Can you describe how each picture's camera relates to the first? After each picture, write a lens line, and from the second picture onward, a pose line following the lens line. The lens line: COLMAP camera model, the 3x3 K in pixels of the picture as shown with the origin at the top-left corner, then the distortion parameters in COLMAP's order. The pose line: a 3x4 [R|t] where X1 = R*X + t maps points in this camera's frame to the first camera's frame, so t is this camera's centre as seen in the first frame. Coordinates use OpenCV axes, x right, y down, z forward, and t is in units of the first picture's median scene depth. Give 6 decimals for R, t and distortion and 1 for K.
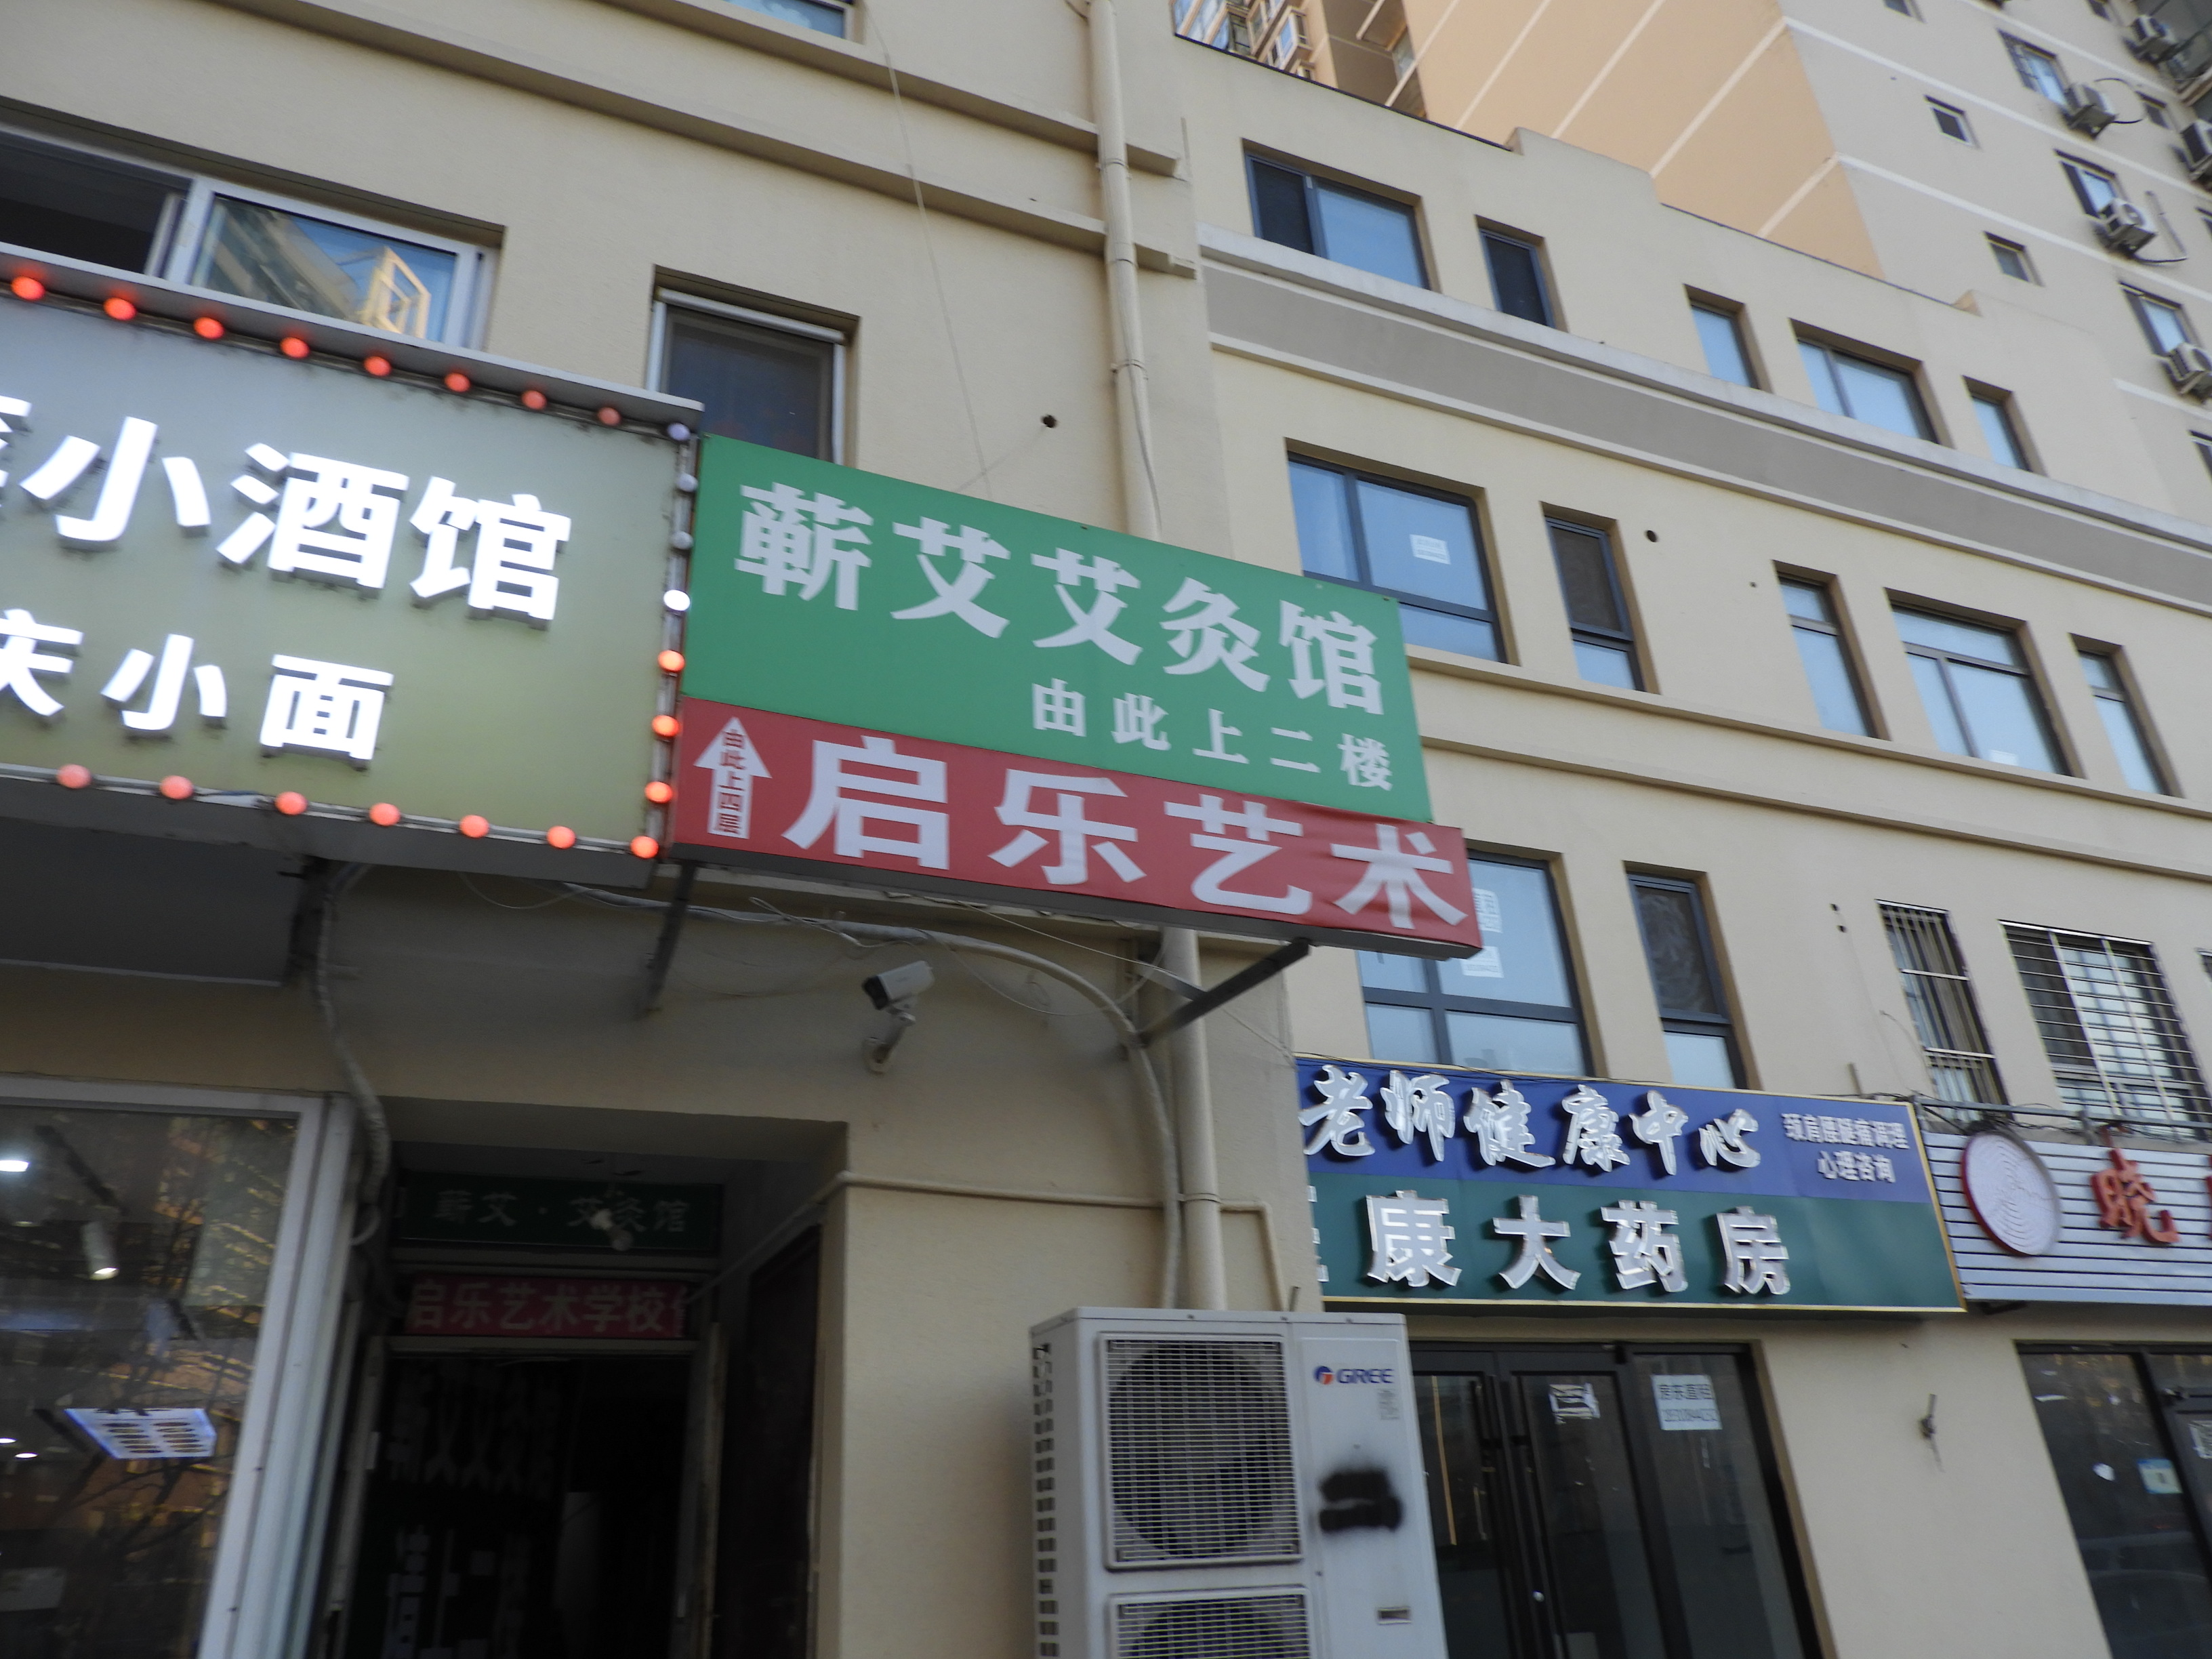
lens RADIAL K [[1561.6, 0, 1106.0], [0, 1561.6, 829.5], [0, 0, 1]] dist [0.006271, -0.002712]
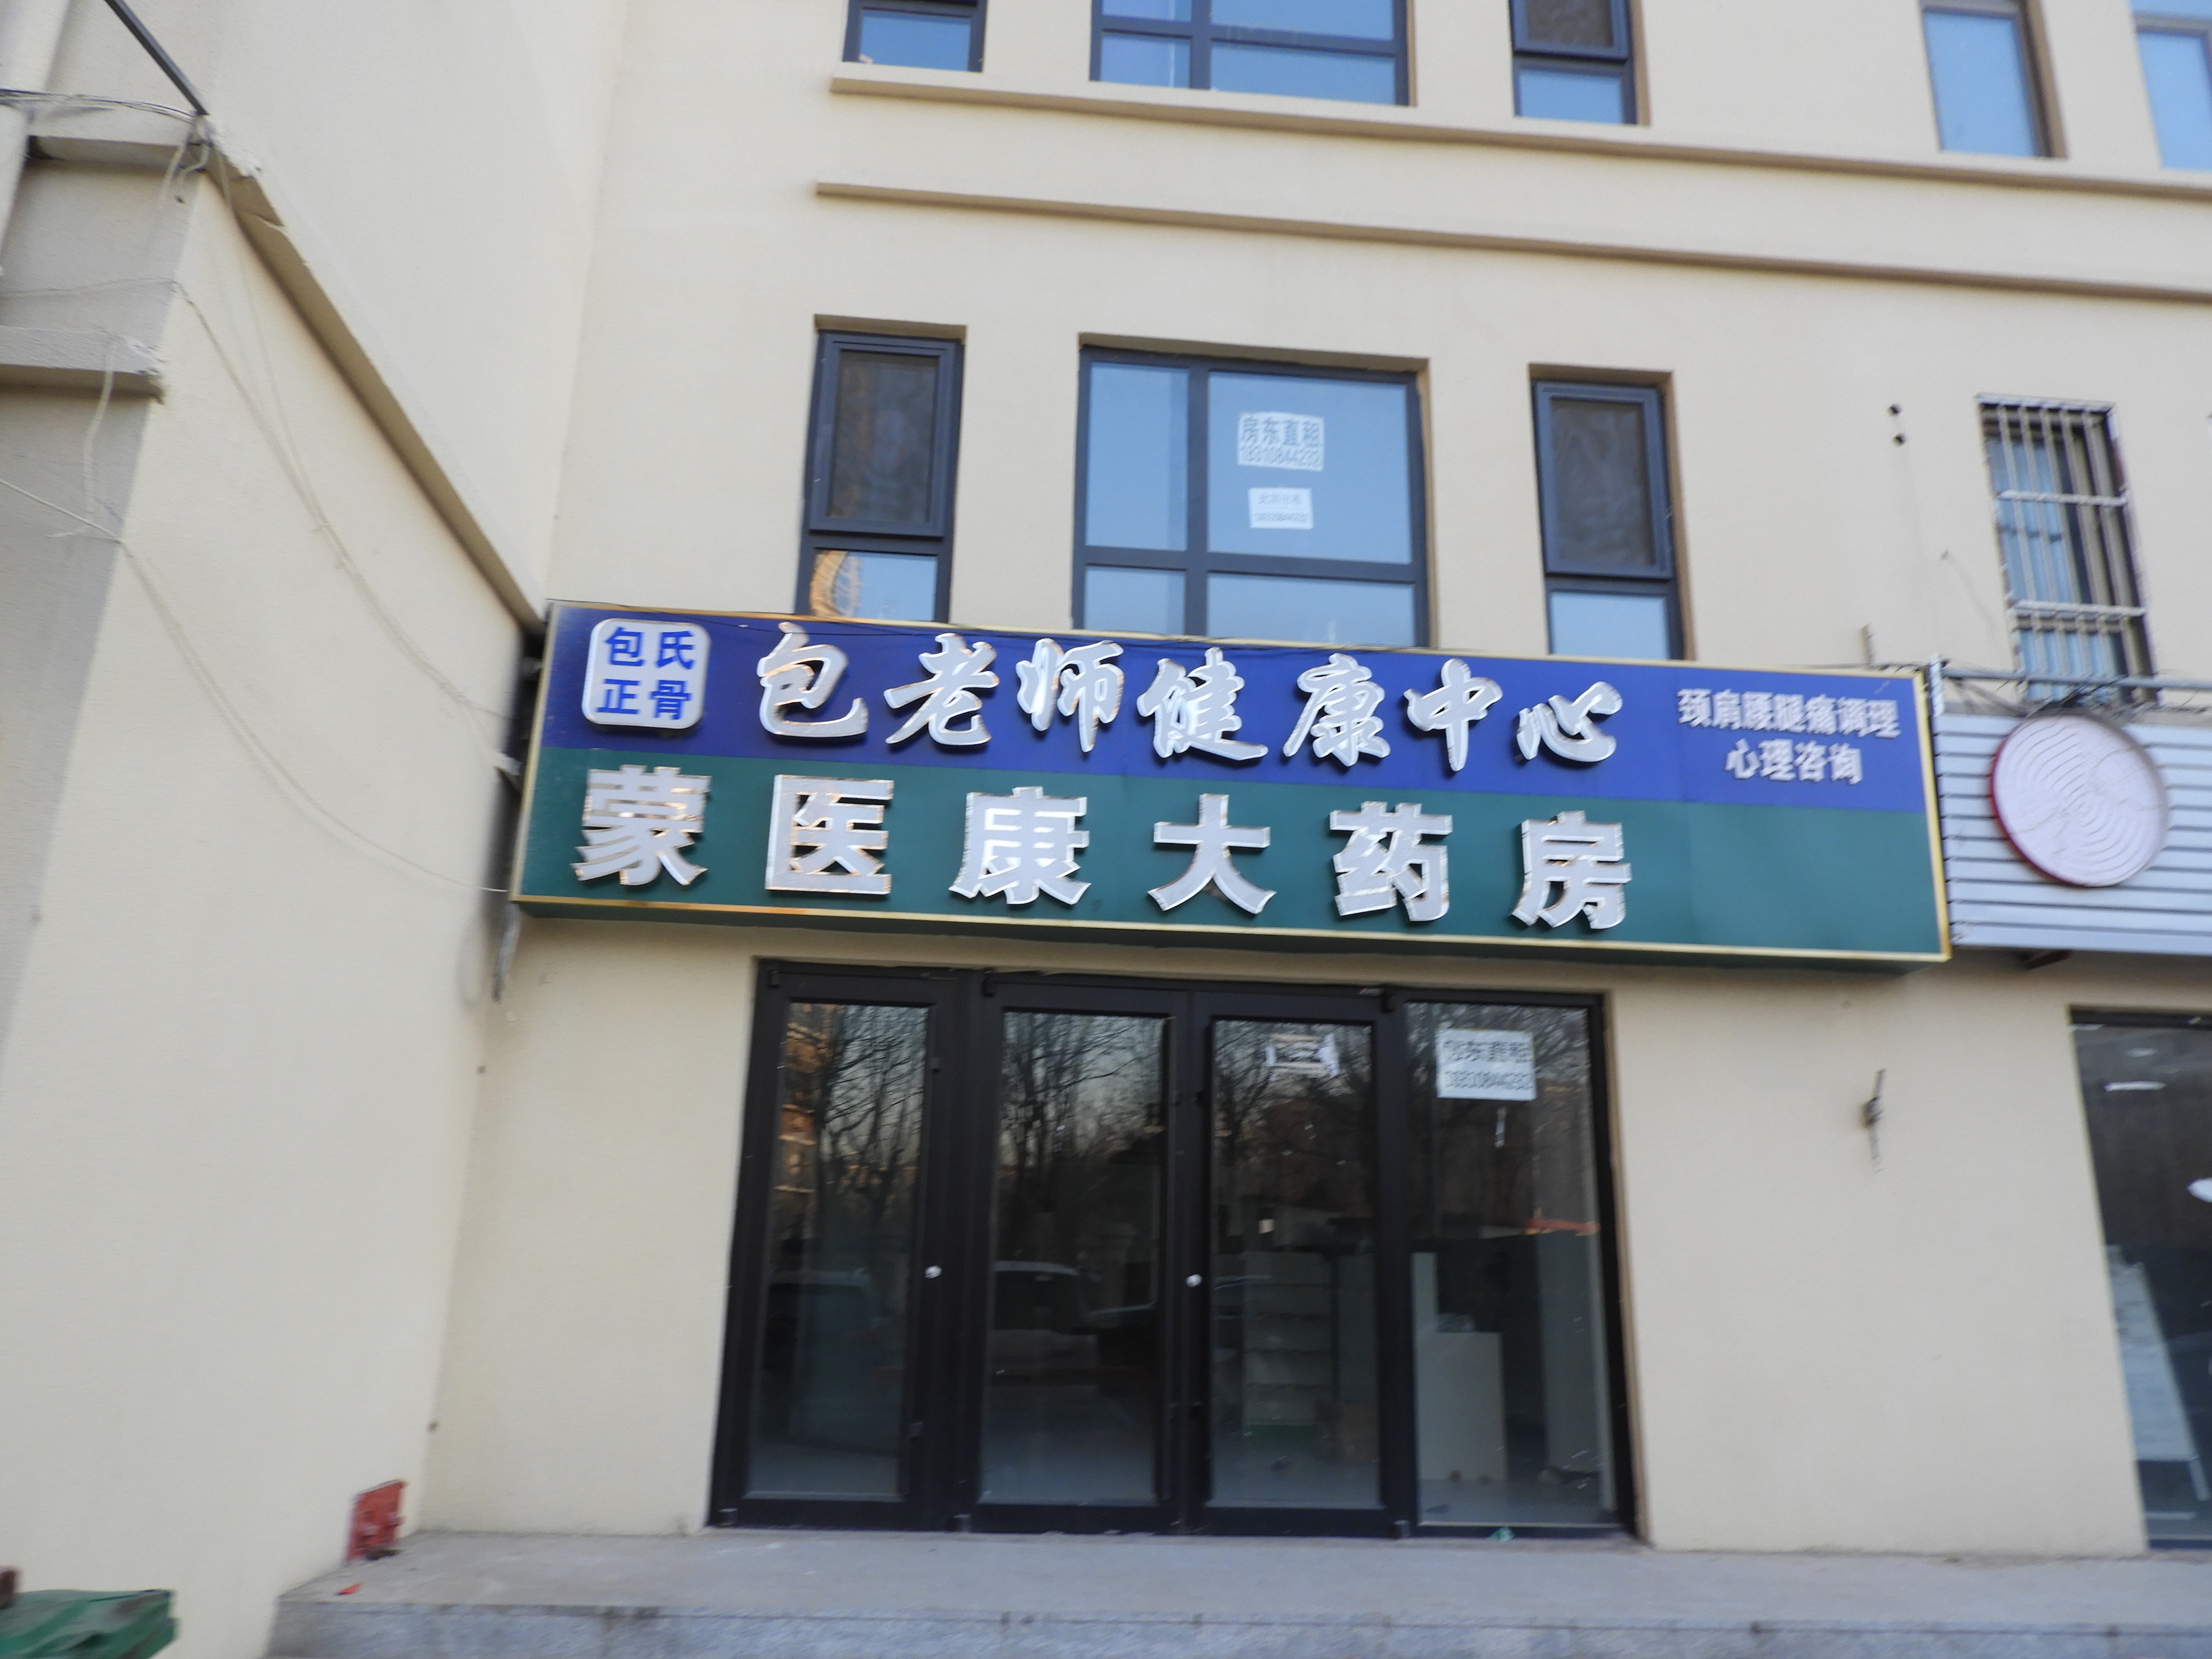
lens RADIAL K [[1593.1, 0, 1106.3], [0, 1593.1, 783.9], [0, 0, 1]] dist [0.012418, 0.003737]
pose [[0.950939, -0.013053, -0.309102, 0.445828], [0.066335, 0.984476, 0.162503, 0.095313], [0.302182, -0.175035, 0.937042, 0.244400]]
